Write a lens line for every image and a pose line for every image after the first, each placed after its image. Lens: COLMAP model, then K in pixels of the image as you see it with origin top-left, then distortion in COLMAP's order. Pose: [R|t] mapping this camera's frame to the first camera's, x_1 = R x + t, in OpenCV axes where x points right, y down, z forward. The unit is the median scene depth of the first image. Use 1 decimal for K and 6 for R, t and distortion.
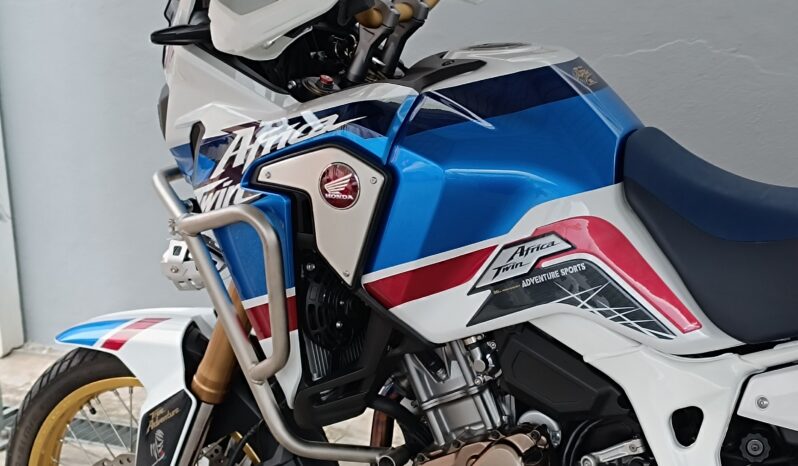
lens RADIAL K [[1448.6, 0, 399.0], [0, 1448.6, 233.0], [0, 0, 1]] dist [0.130538, -0.293984]
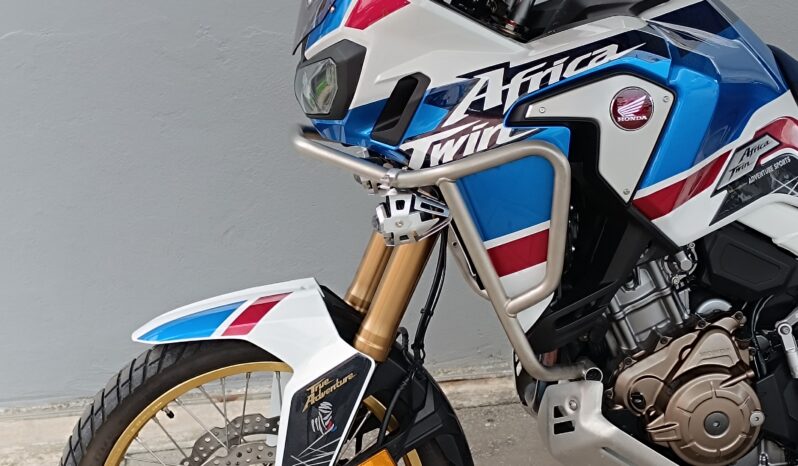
lens RADIAL K [[1448.6, 0, 399.0], [0, 1448.6, 233.0], [0, 0, 1]] dist [0.130538, -0.293984]
pose [[0.832242, -0.133098, 0.538198, -0.766206], [0.144598, 0.989267, 0.021049, 0.011313], [-0.535223, 0.060304, 0.842555, 0.173791]]
